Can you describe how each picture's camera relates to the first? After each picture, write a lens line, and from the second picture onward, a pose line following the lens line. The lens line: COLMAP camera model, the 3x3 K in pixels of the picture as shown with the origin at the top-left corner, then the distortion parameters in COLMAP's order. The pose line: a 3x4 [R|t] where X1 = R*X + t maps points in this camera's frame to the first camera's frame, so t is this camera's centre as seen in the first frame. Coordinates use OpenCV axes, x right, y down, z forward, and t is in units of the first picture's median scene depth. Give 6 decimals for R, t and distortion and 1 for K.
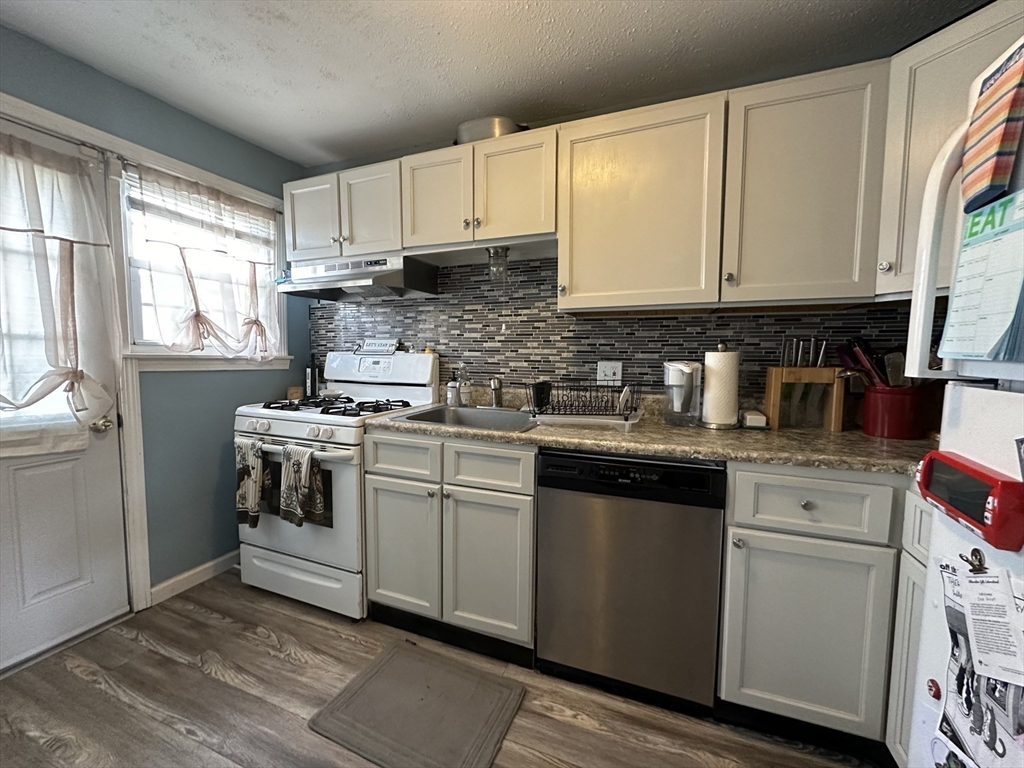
lens RADIAL K [[409.4, 0, 511.5], [0, 409.4, 384.7], [0, 0, 1]] dist [-0.003984, 0.000655]
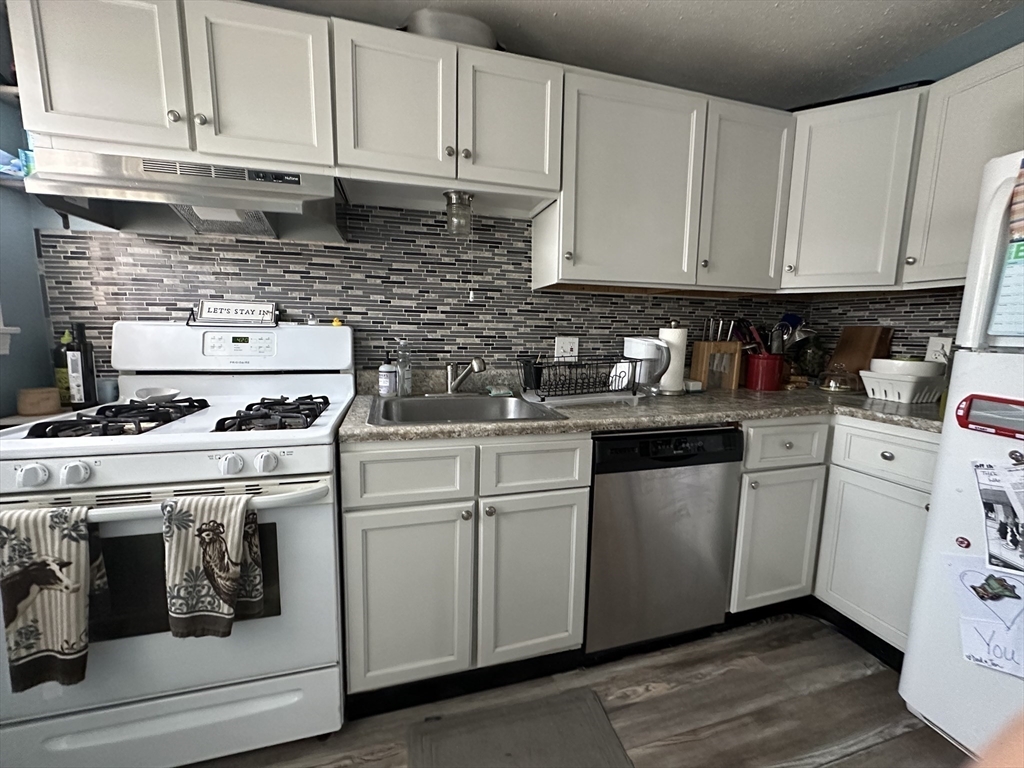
lens RADIAL K [[409.4, 0, 512.0], [0, 409.4, 384.7], [0, 0, 1]] dist [-0.003984, 0.000655]
pose [[0.793277, -0.073084, 0.604458, -0.523285], [0.036443, 0.996689, 0.072681, -0.021324], [-0.607769, -0.035628, 0.793314, 0.334958]]
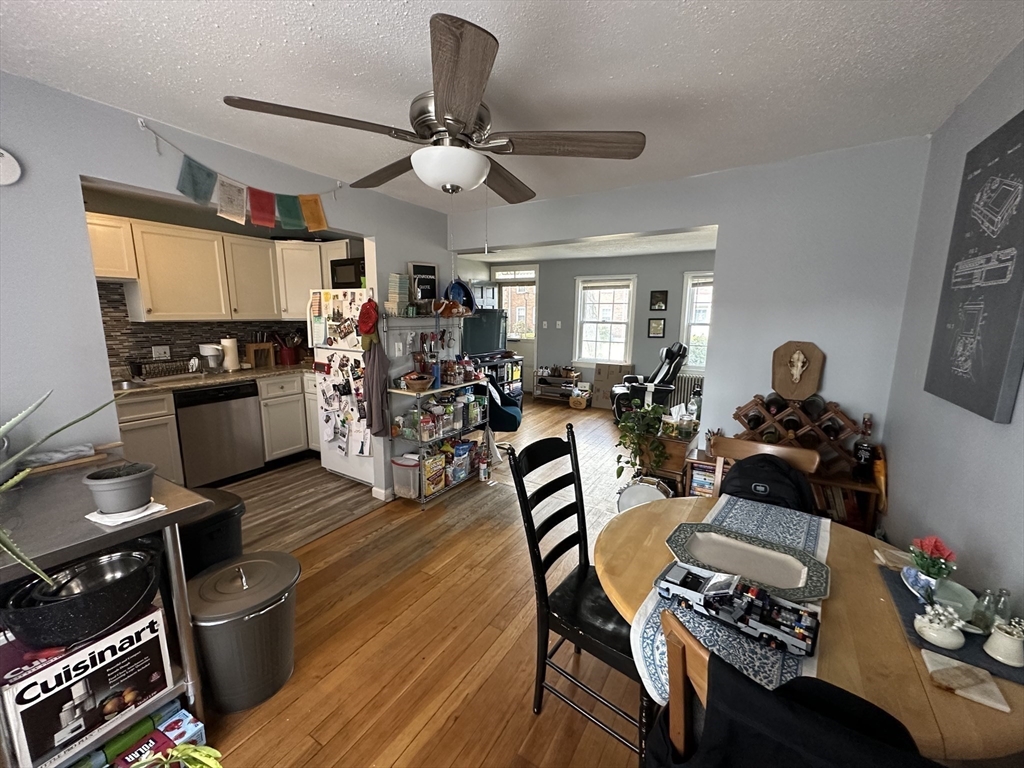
lens RADIAL K [[409.4, 0, 513.3], [0, 409.4, 384.8], [0, 0, 1]] dist [-0.003984, 0.000655]
pose [[0.164352, -0.172853, 0.971139, -1.427099], [0.066314, 0.984235, 0.163962, -0.090484], [-0.984170, 0.037452, 0.173223, -0.923935]]
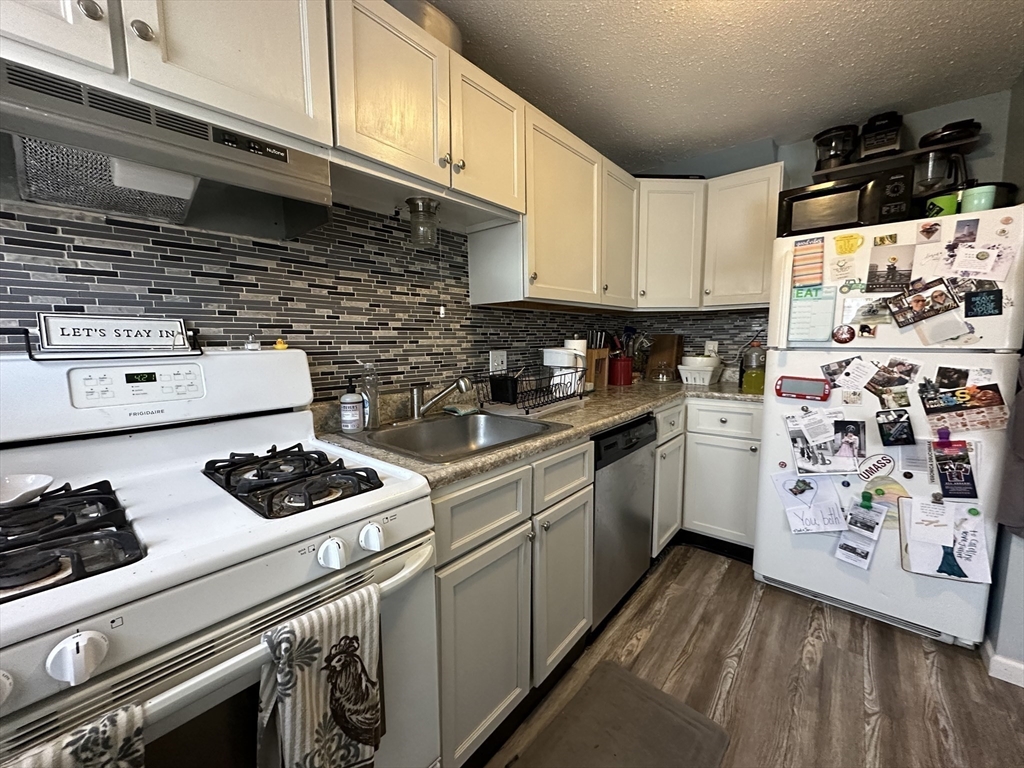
lens RADIAL K [[409.4, 0, 512.6], [0, 409.4, 384.5], [0, 0, 1]] dist [-0.003984, 0.000655]
pose [[0.317547, -0.114848, 0.941262, -0.806312], [0.087056, 0.991977, 0.091666, -0.071109], [-0.944238, 0.052834, 0.324998, 0.717880]]
